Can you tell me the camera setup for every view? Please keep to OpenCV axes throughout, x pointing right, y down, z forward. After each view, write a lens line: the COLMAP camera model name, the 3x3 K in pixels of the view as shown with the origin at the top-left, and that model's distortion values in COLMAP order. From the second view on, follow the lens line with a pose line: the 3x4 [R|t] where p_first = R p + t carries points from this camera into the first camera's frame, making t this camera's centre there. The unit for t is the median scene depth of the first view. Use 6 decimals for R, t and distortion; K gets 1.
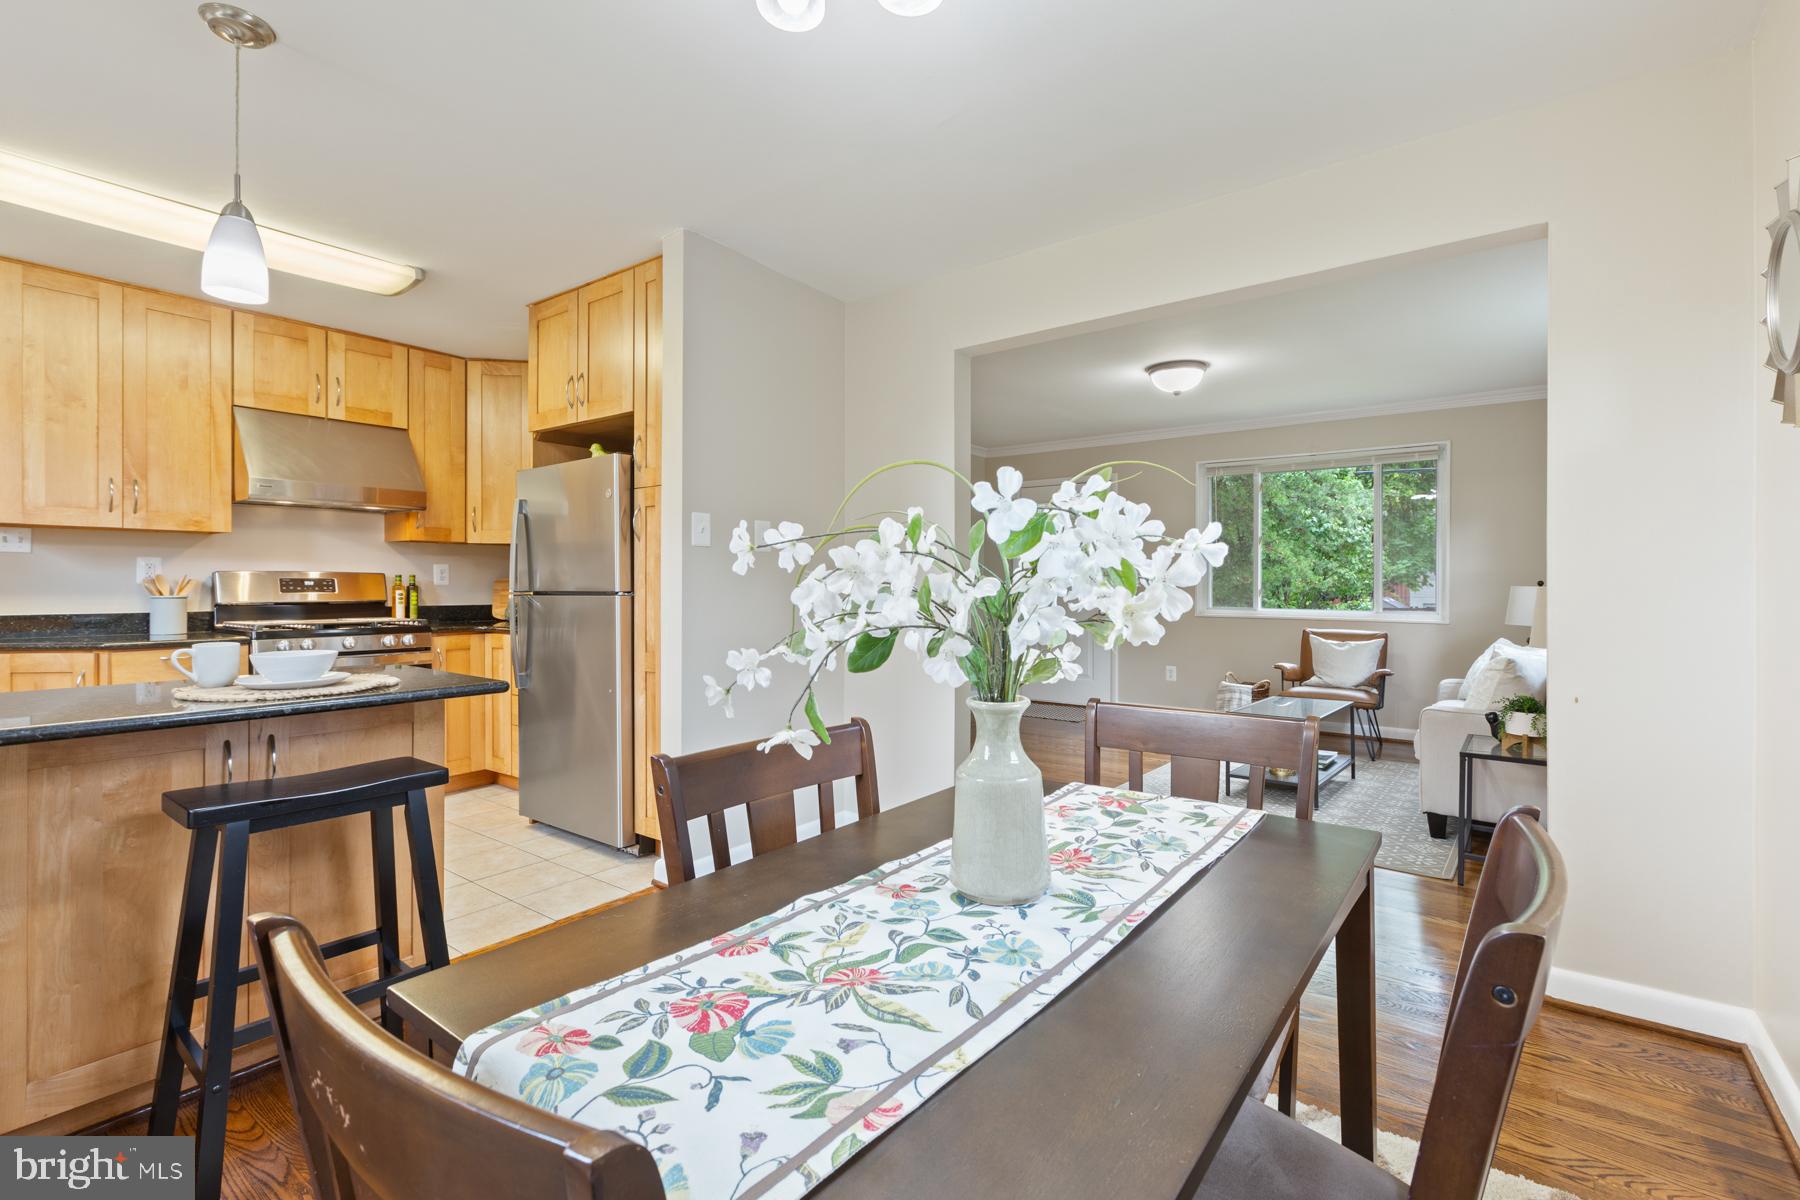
lens RADIAL K [[807.1, 0, 904.4], [0, 807.1, 591.6], [0, 0, 1]] dist [0.000407, -0.001336]
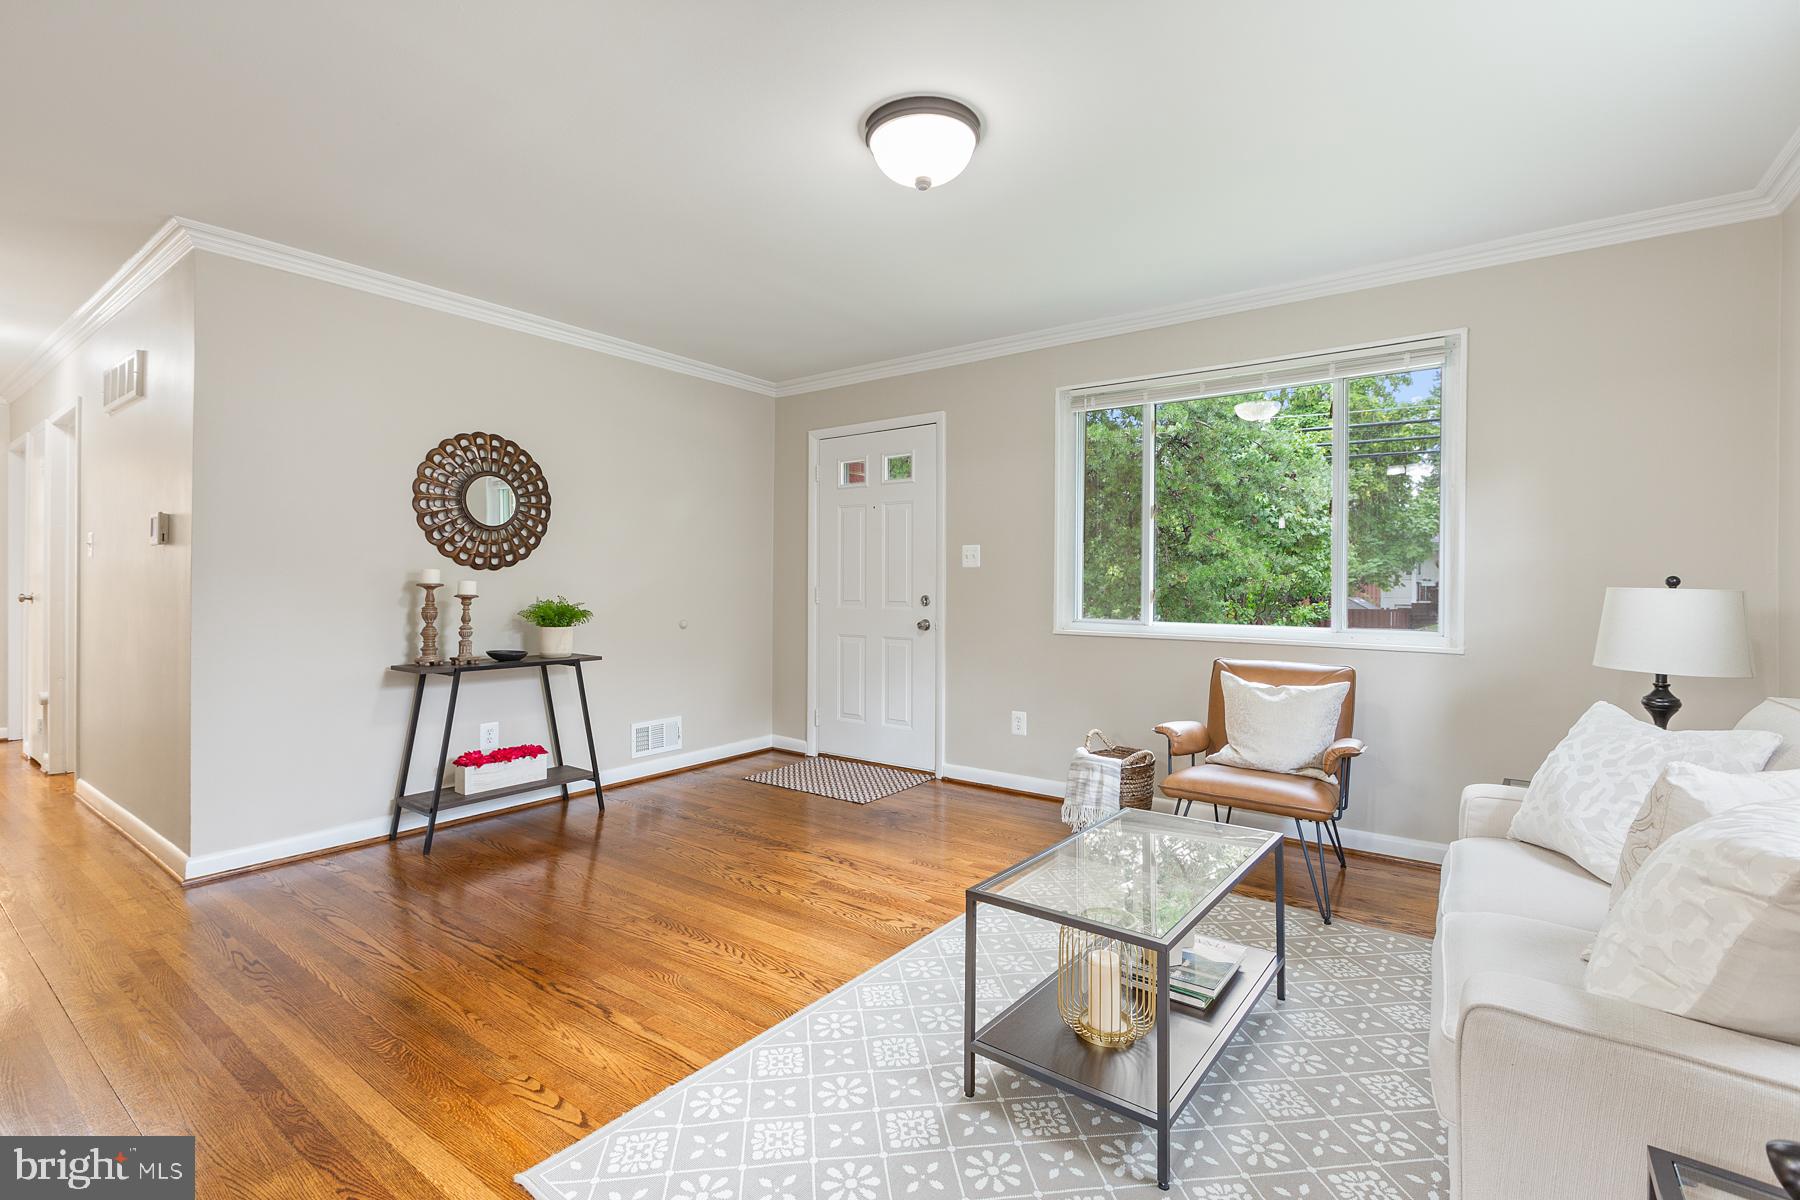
lens RADIAL K [[807.1, 0, 907.4], [0, 807.1, 587.0], [0, 0, 1]] dist [0.000407, -0.001336]
pose [[0.999547, 0.002174, 0.030032, 0.256474], [-0.002032, 0.999987, -0.004782, -0.002819], [-0.030042, 0.004719, 0.999537, 0.424685]]
